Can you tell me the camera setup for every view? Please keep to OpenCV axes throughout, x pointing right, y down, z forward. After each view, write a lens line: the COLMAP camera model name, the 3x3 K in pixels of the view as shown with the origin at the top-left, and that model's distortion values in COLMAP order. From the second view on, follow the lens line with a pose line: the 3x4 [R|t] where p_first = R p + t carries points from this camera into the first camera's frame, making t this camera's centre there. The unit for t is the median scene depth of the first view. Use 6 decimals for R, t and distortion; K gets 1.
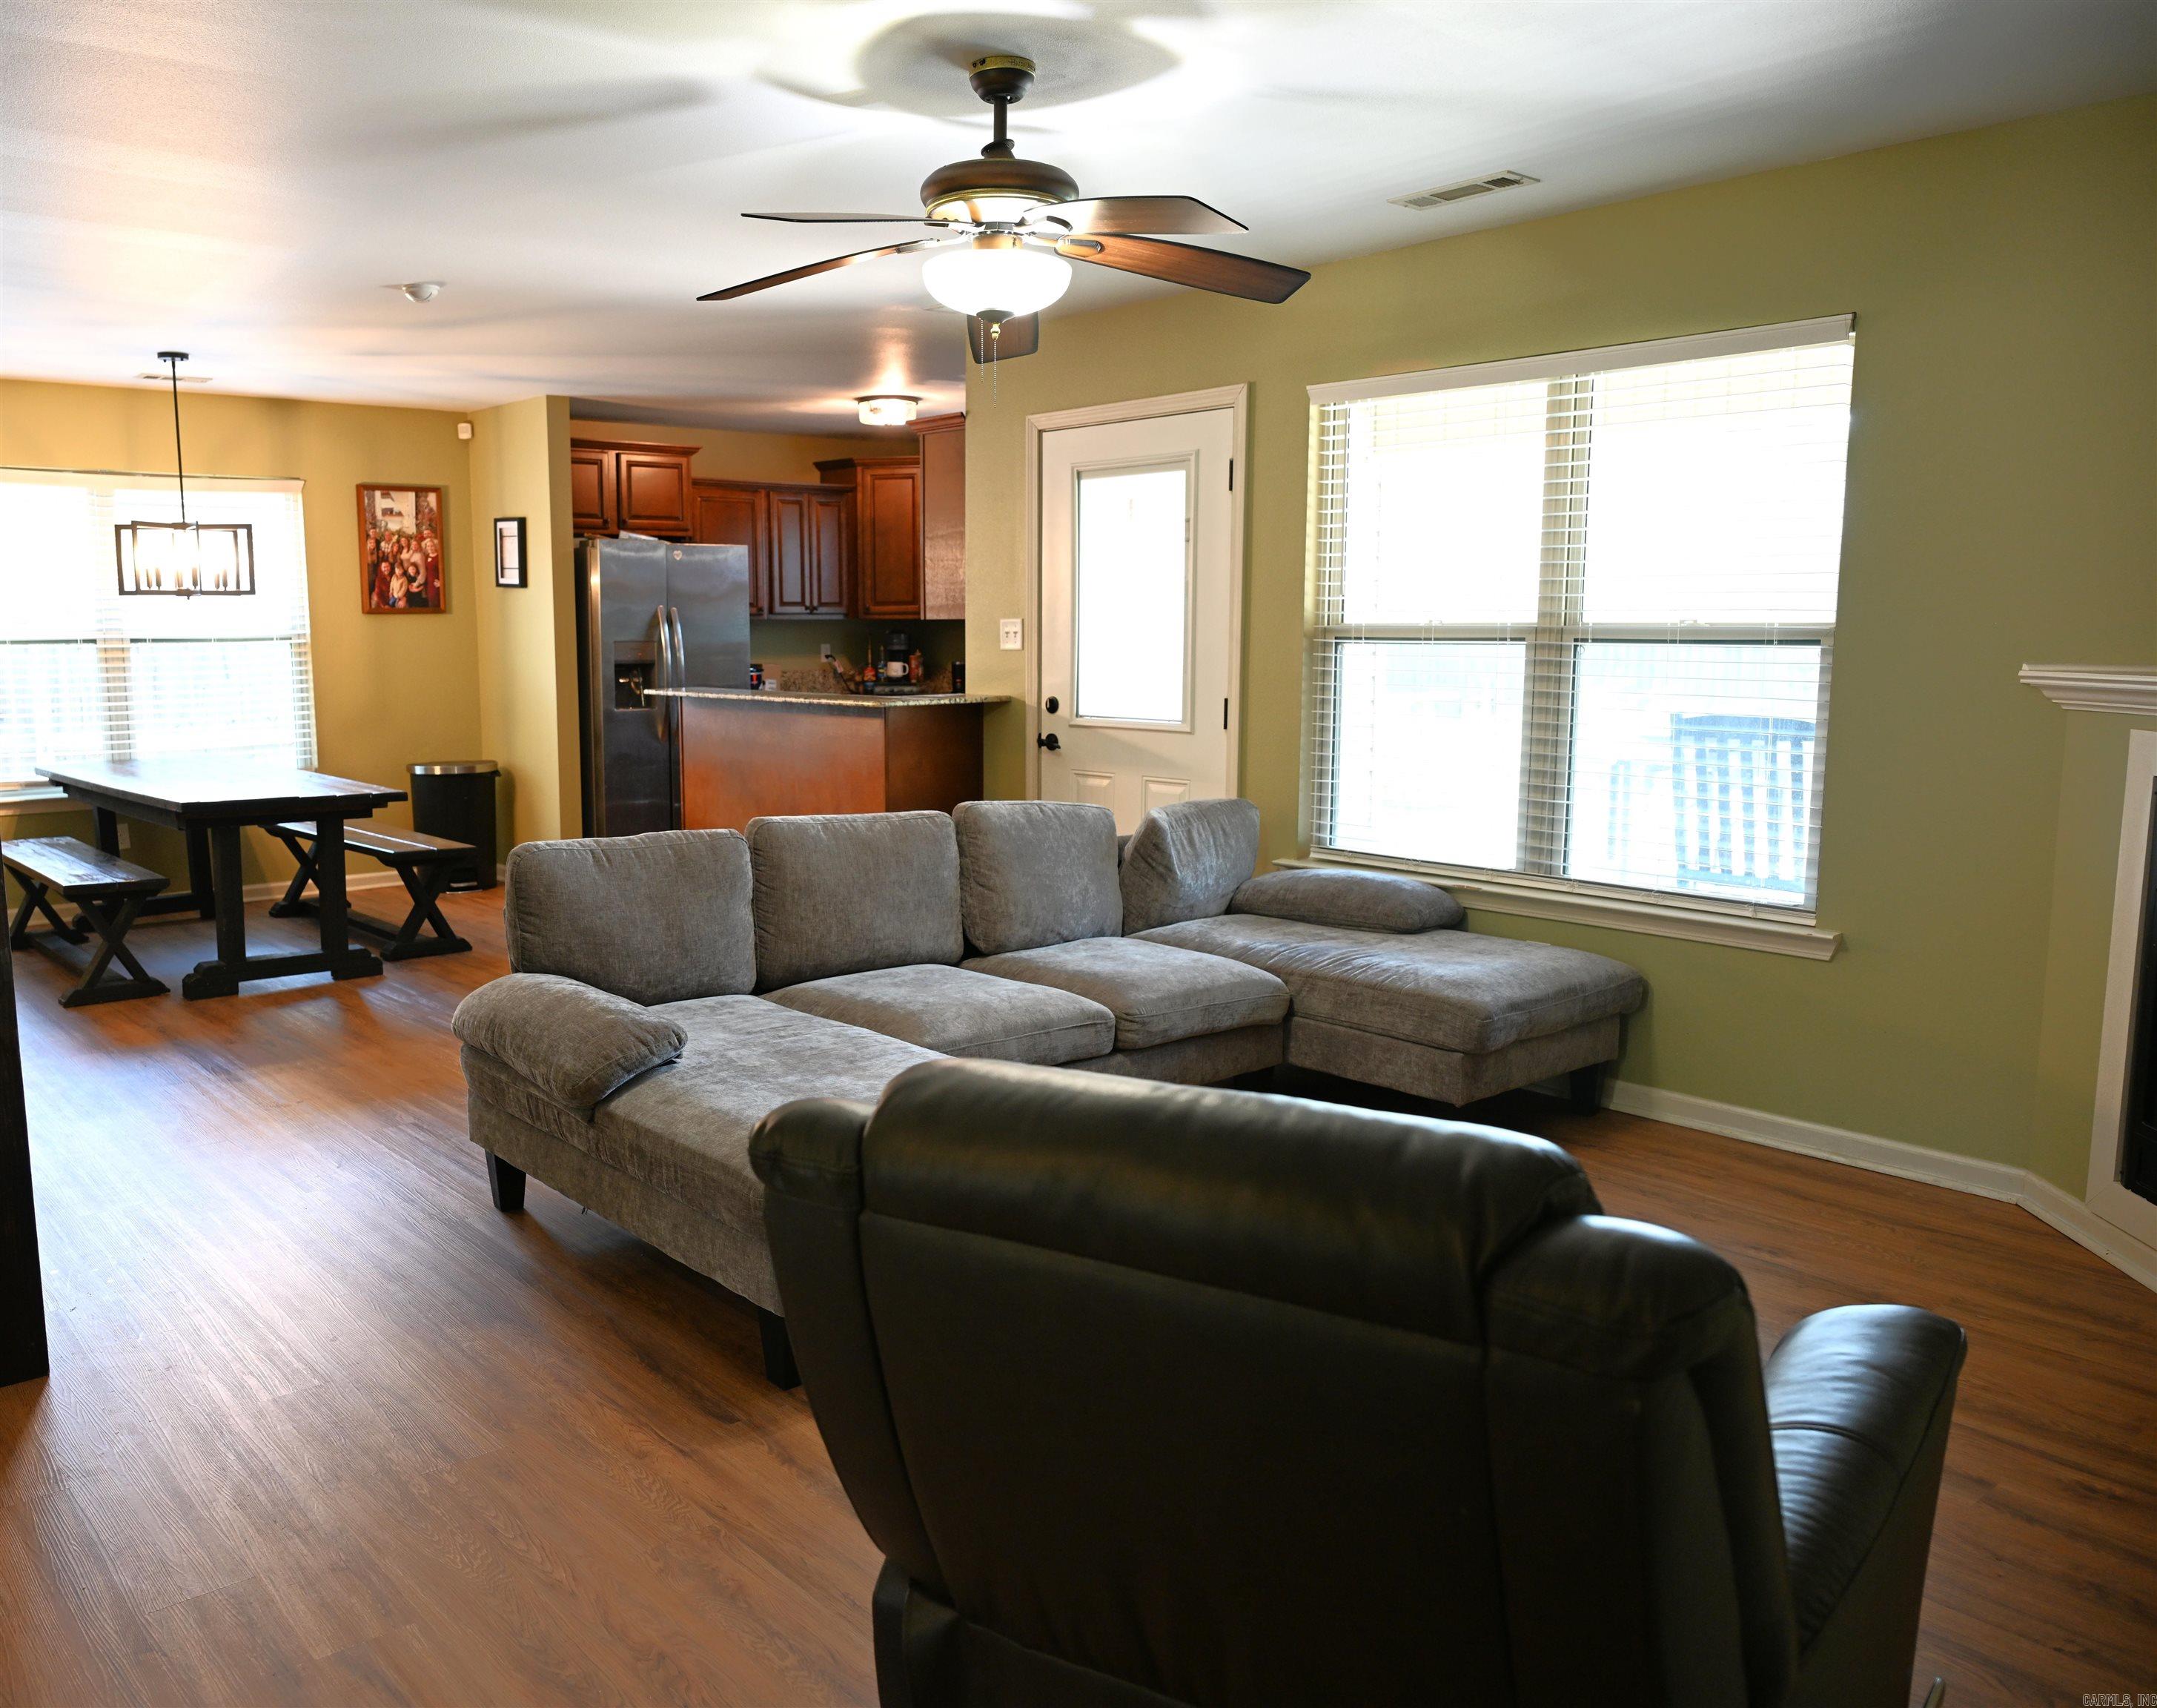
lens RADIAL K [[1684.2, 0, 908.5], [0, 1684.2, 864.5], [0, 0, 1]] dist [-0.013527, -0.006346]
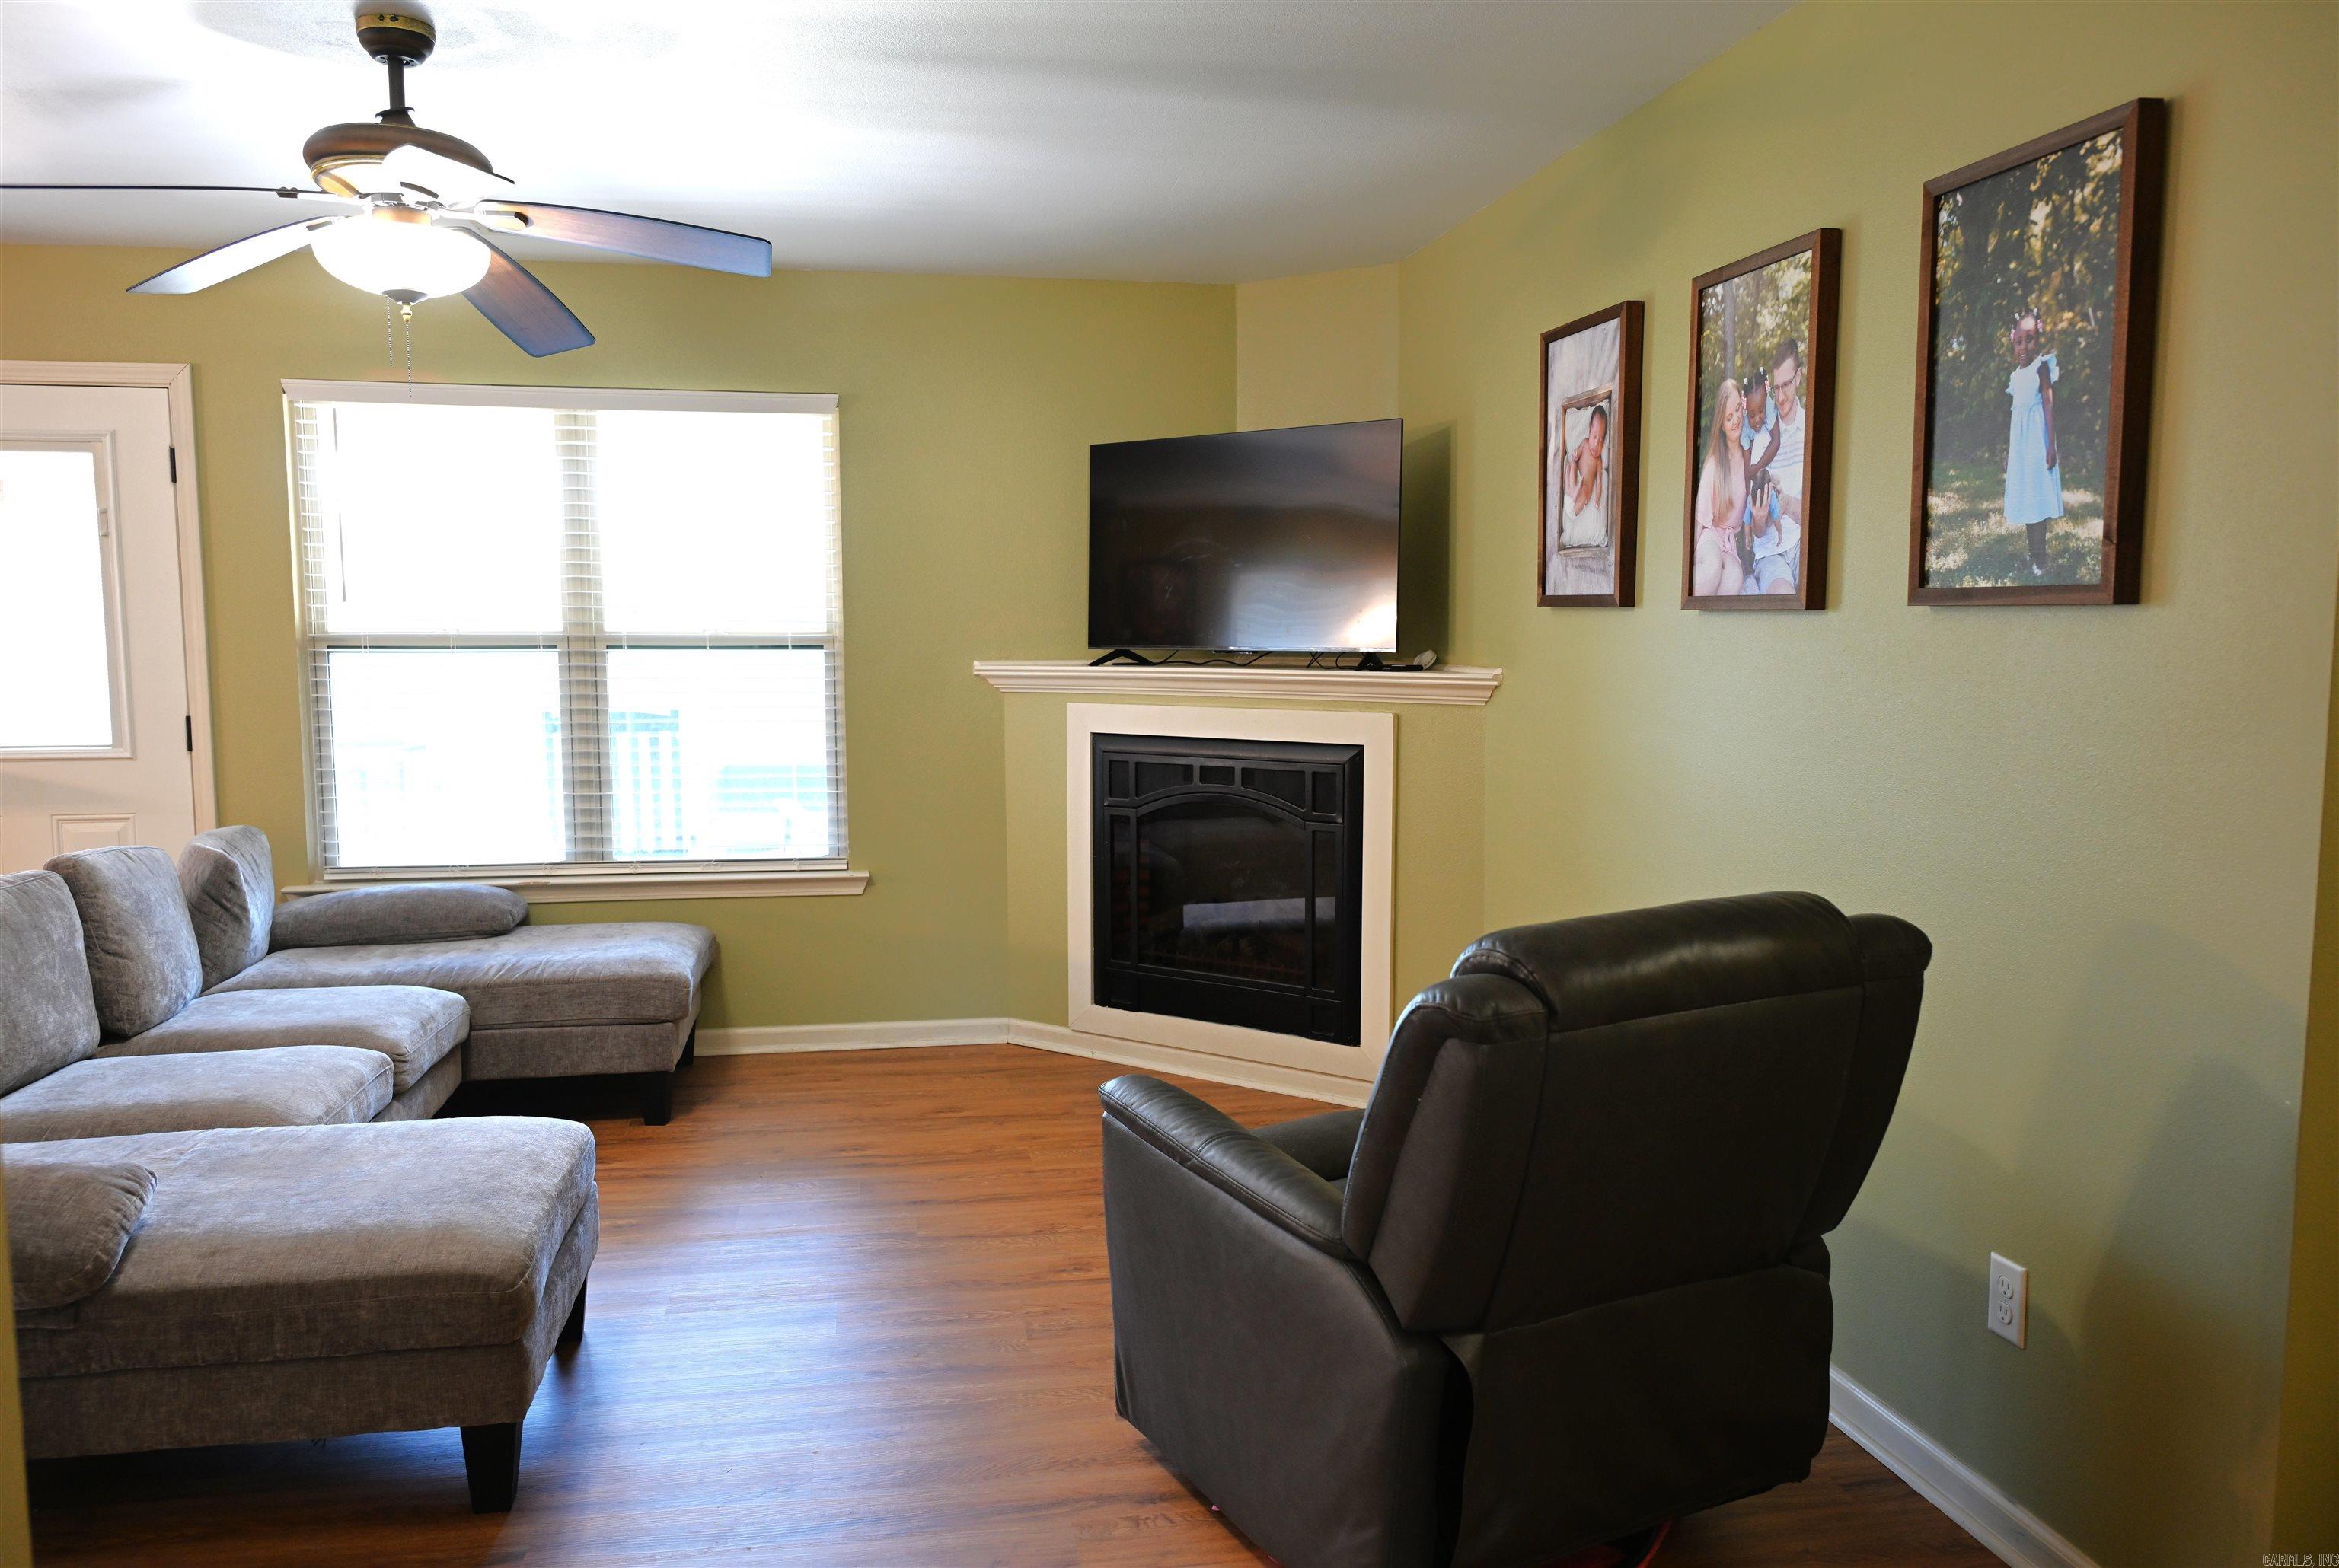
lens RADIAL K [[1671.8, 0, 1134.1], [0, 1671.8, 819.6], [0, 0, 1]] dist [0.005194, -0.001005]
pose [[0.479252, -0.096766, 0.872327, -0.367376], [0.122766, 0.991523, 0.042541, -0.022451], [-0.869049, 0.086704, 0.487069, 0.152276]]
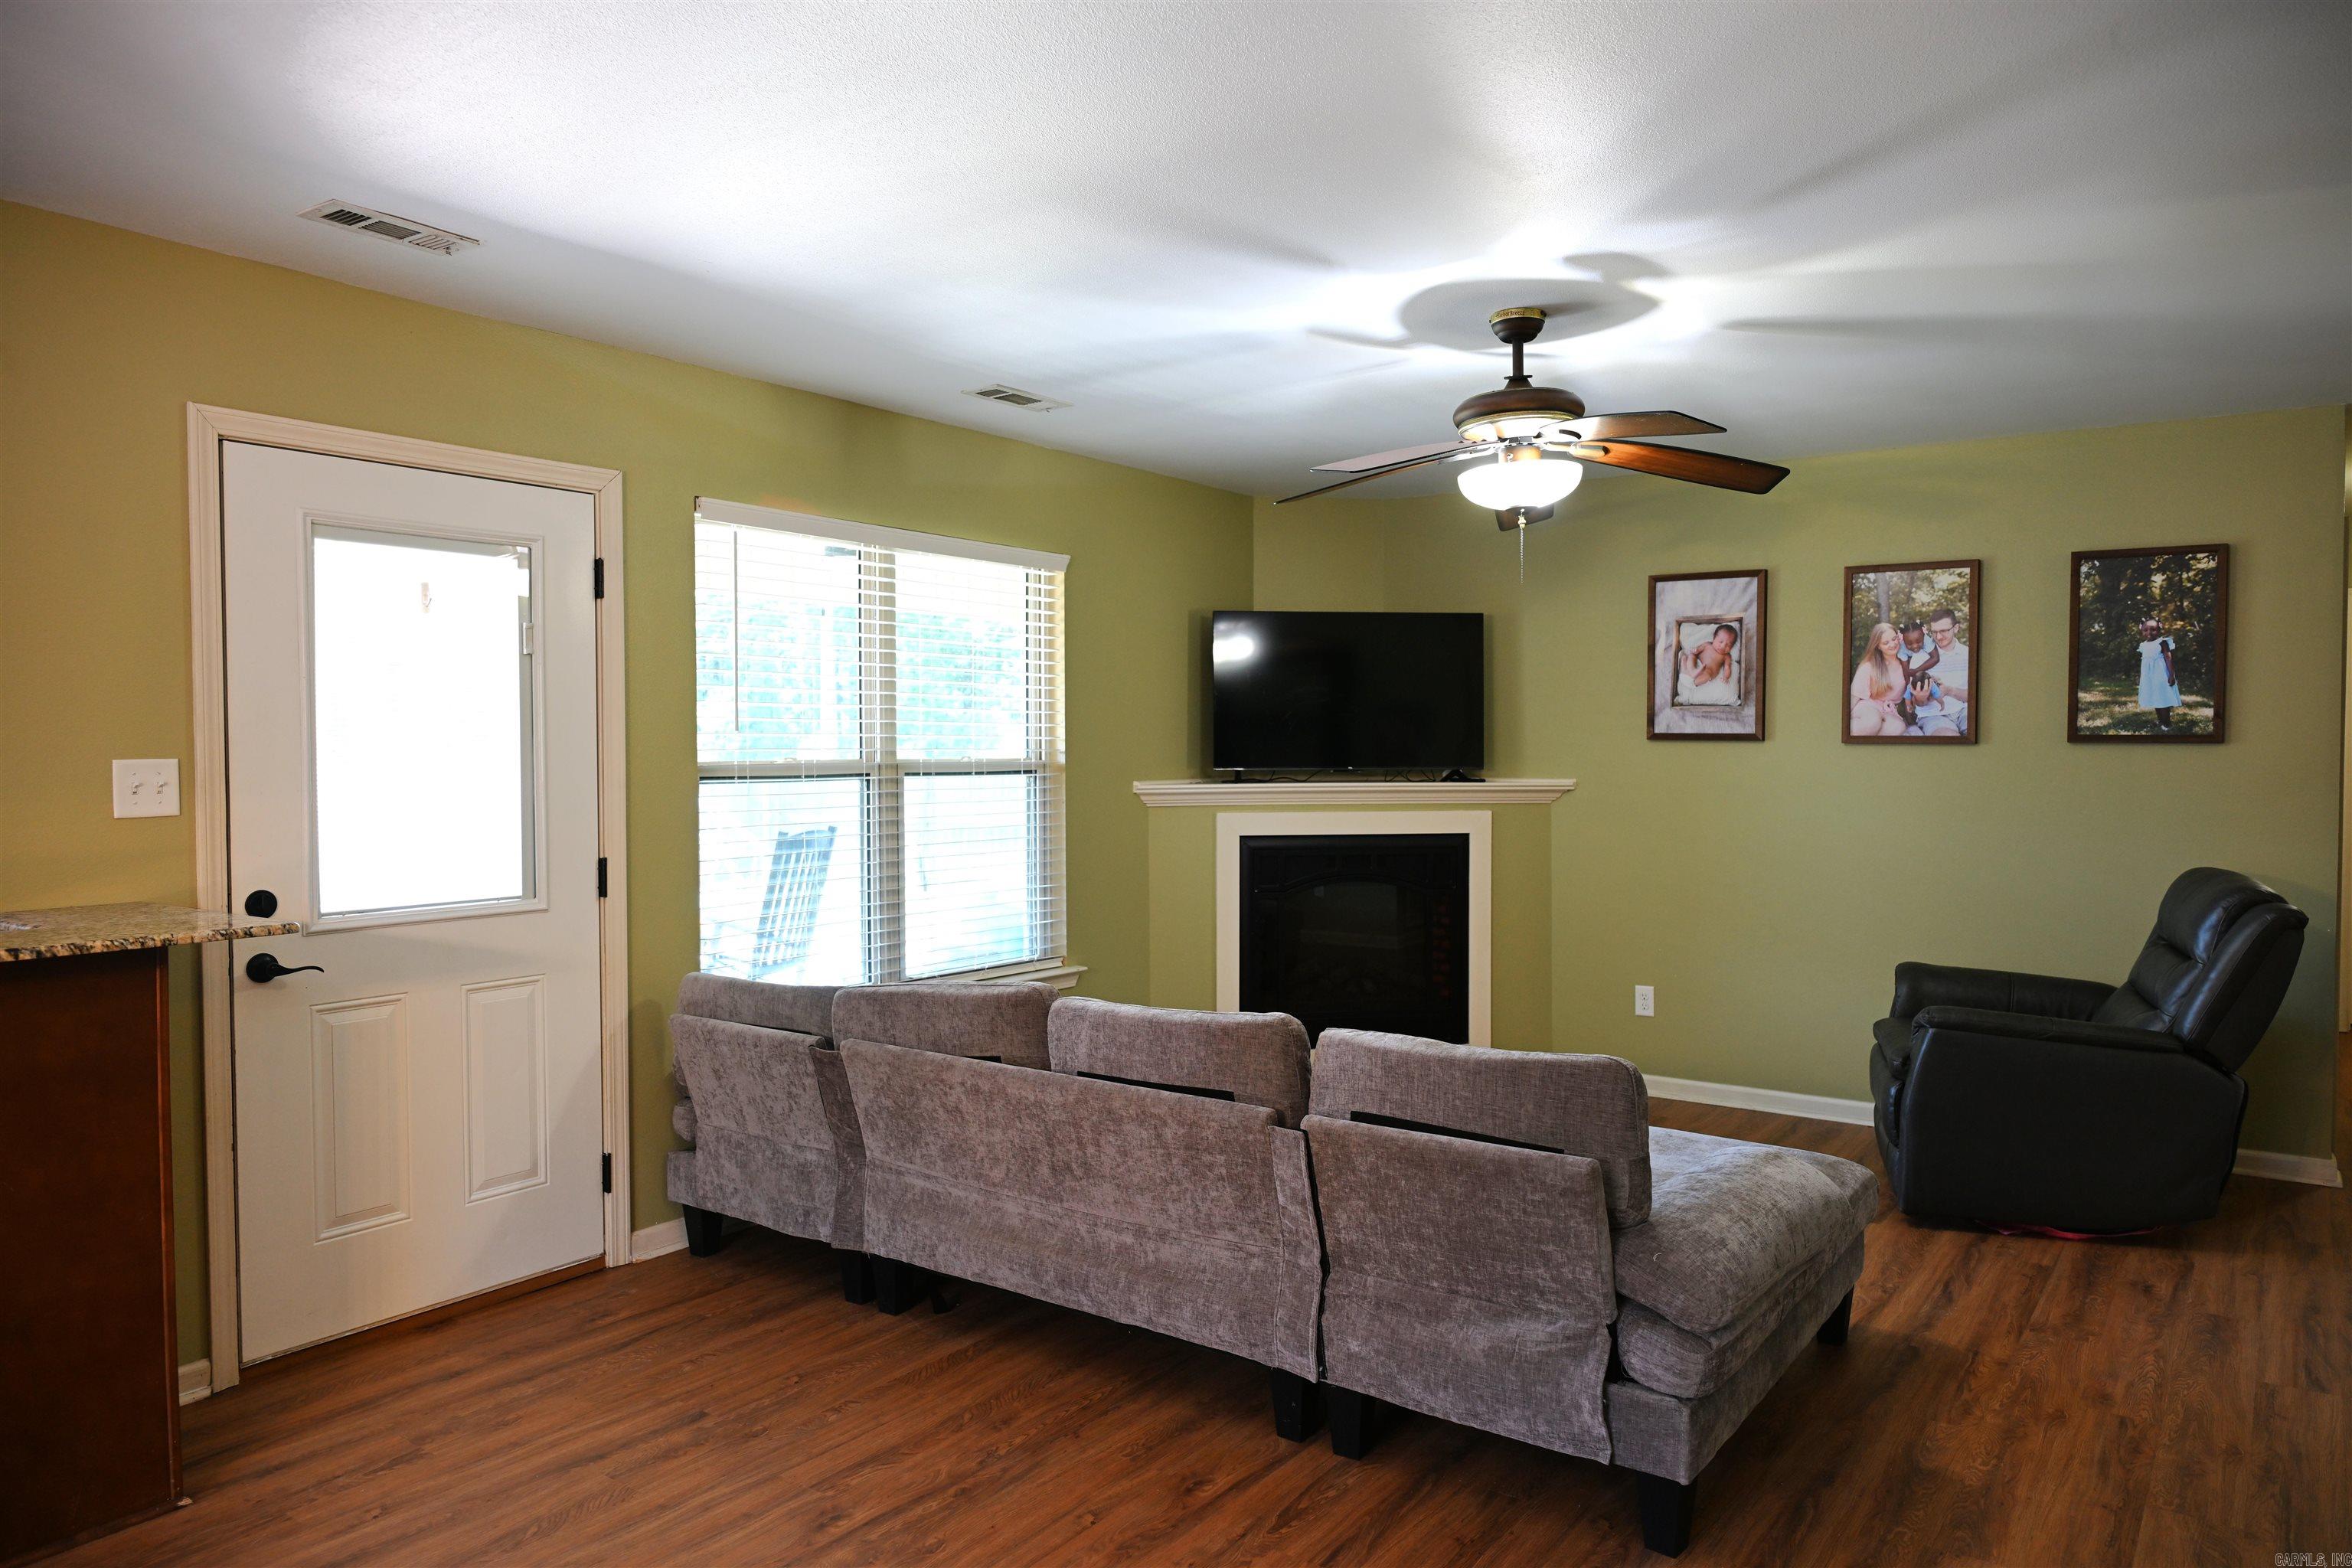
lens RADIAL K [[1561.6, 0, 1176.0], [0, 1561.6, 784.0], [0, 0, 1]] dist [0.007163, 0.001356]
pose [[-0.272365, -0.019401, 0.961998, -0.622281], [0.139598, 0.988422, 0.059457, -0.148010], [-0.952014, 0.150487, -0.266503, 0.995843]]
